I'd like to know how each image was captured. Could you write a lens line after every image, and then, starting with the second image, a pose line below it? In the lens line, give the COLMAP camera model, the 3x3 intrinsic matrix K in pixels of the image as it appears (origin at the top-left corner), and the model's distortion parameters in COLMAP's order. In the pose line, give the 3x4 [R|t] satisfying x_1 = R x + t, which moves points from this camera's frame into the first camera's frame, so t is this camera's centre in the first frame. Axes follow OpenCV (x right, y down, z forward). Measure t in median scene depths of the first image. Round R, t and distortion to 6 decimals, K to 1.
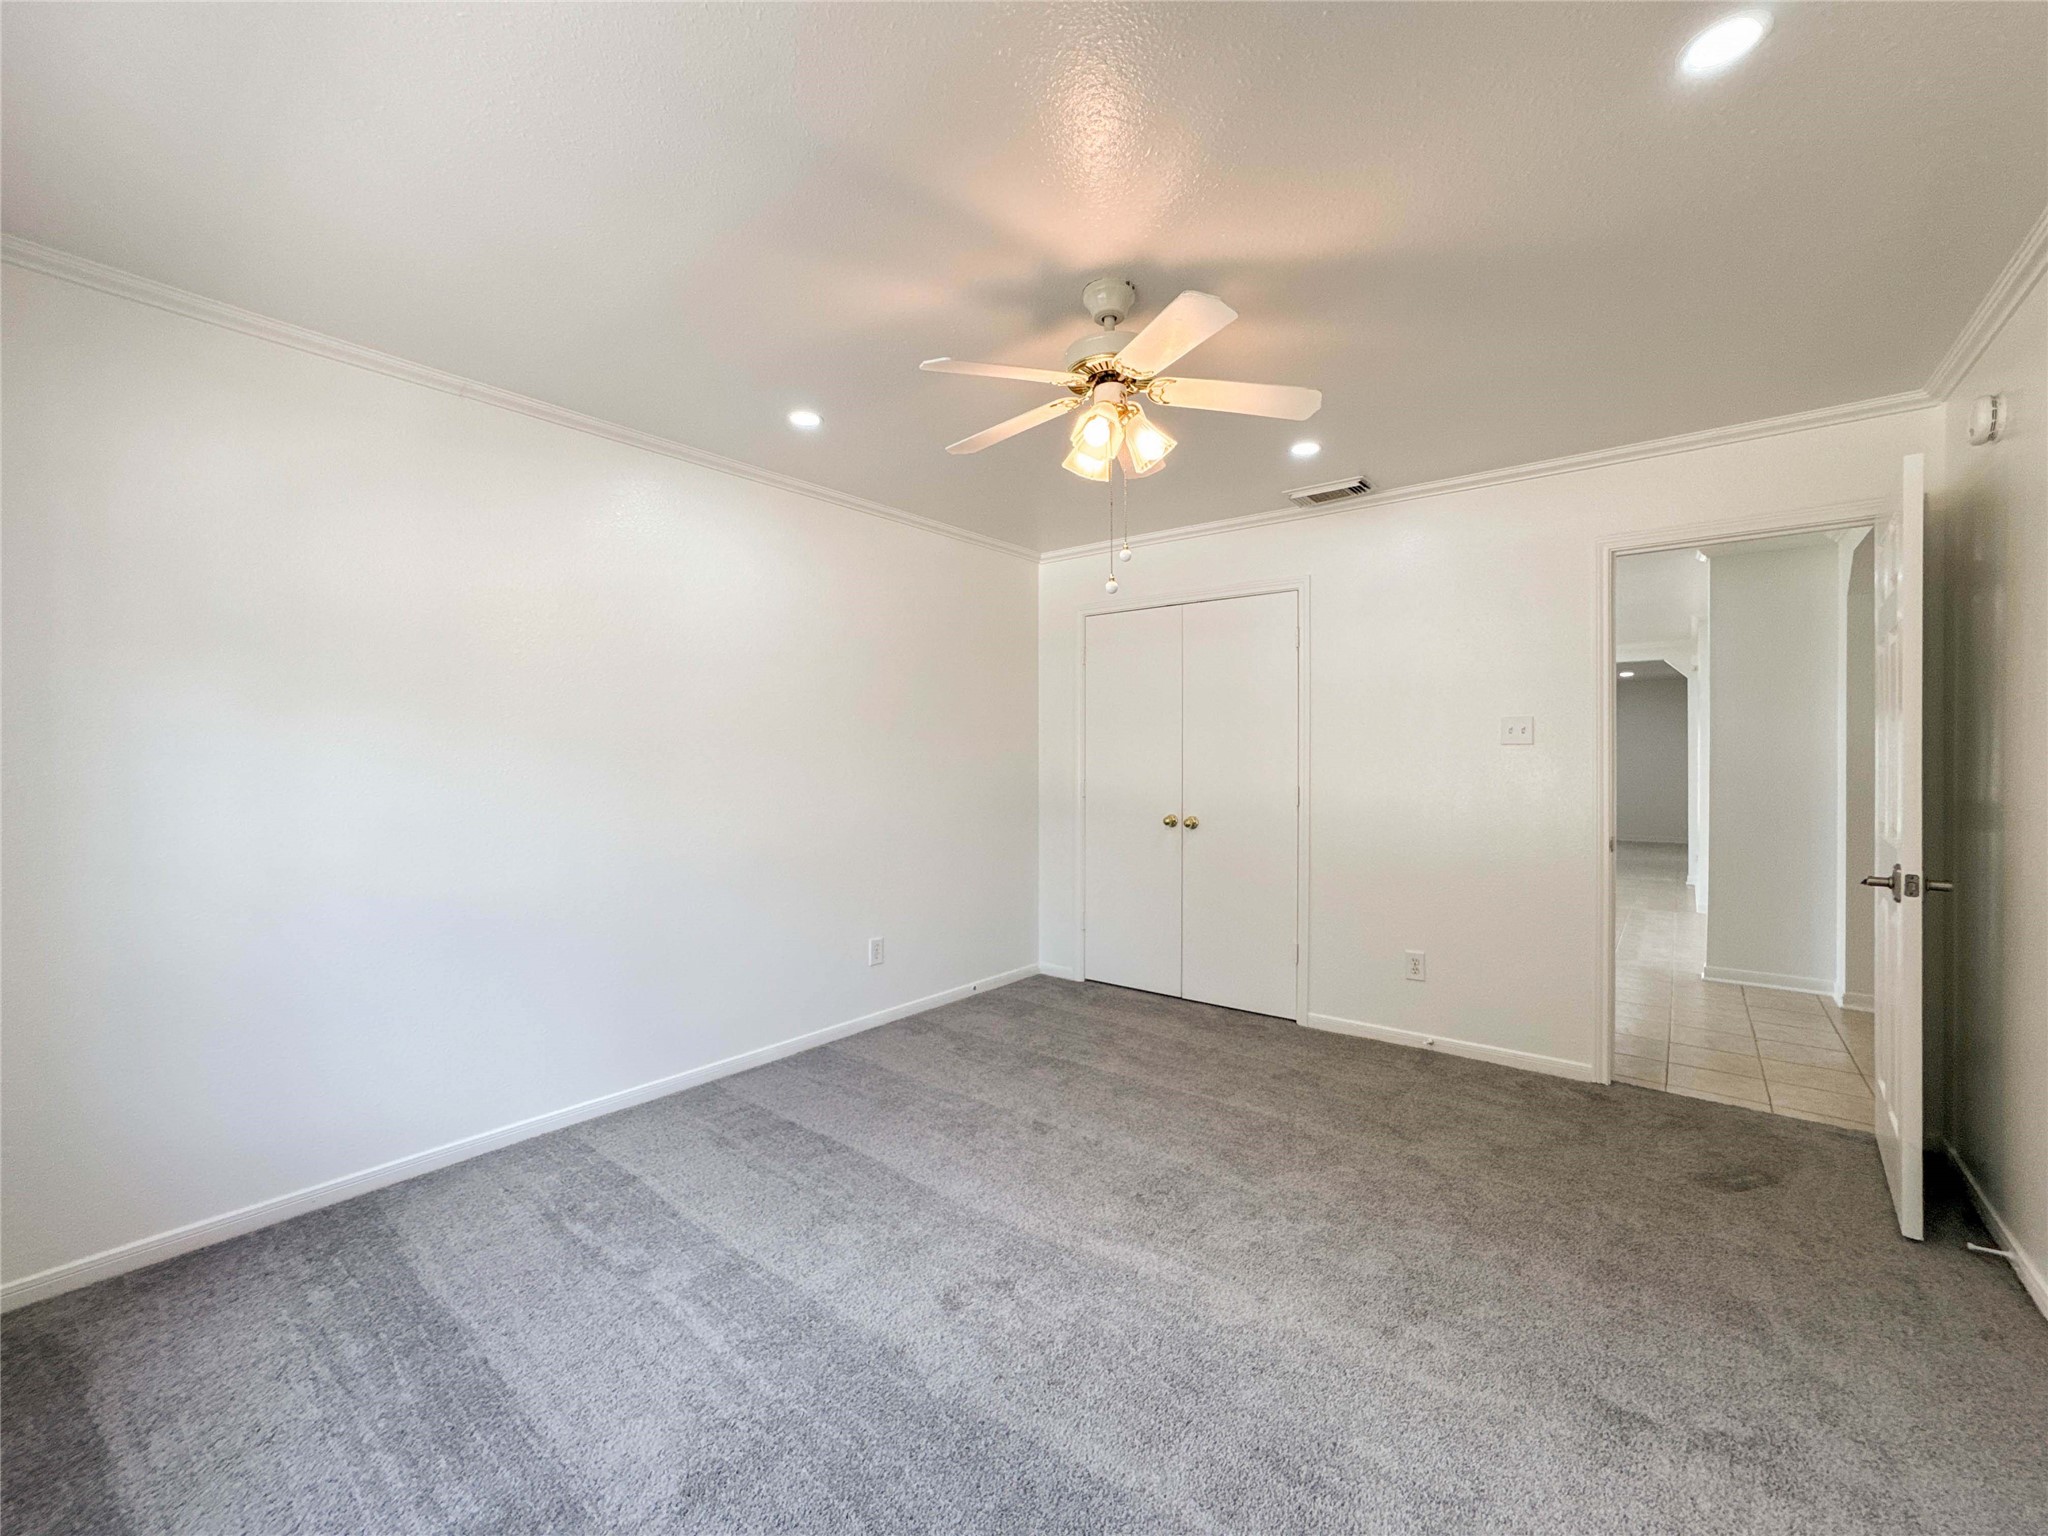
lens RADIAL K [[832.2, 0, 1014.7], [0, 832.2, 769.5], [0, 0, 1]] dist [-0.024973, 0.010897]
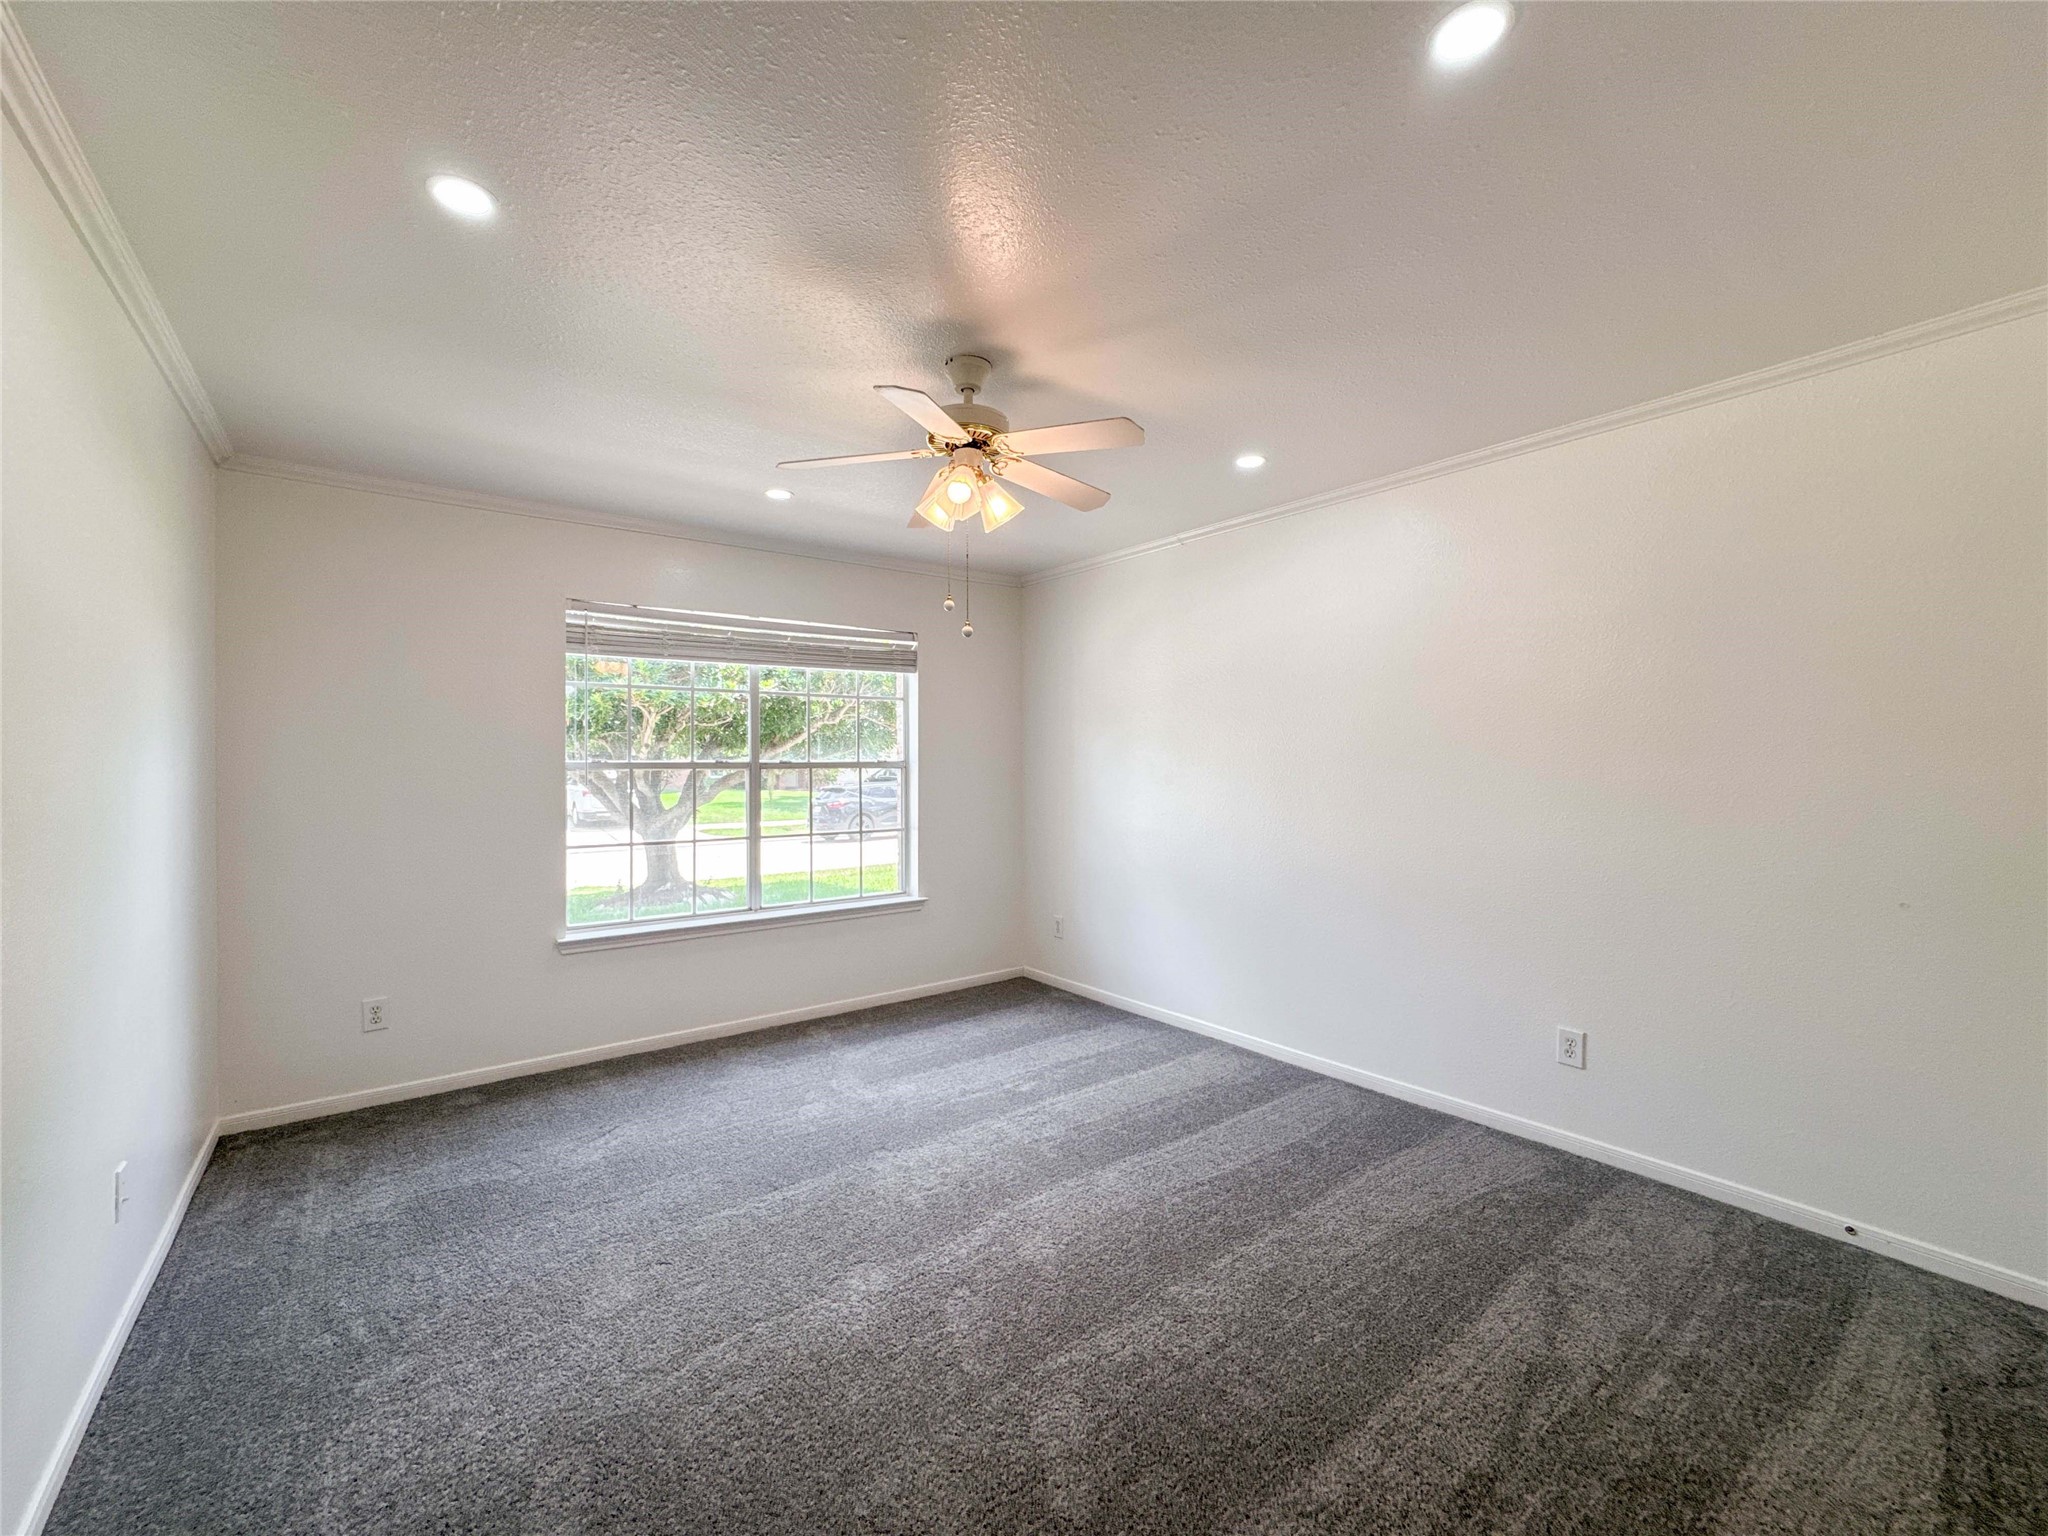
lens RADIAL K [[832.2, 0, 1014.3], [0, 832.2, 764.0], [0, 0, 1]] dist [-0.024973, 0.010897]
pose [[-0.247265, 0.001072, -0.968947, 0.861025], [0.000477, 0.999999, 0.000985, -0.032669], [0.968948, -0.000219, -0.247265, 0.968394]]
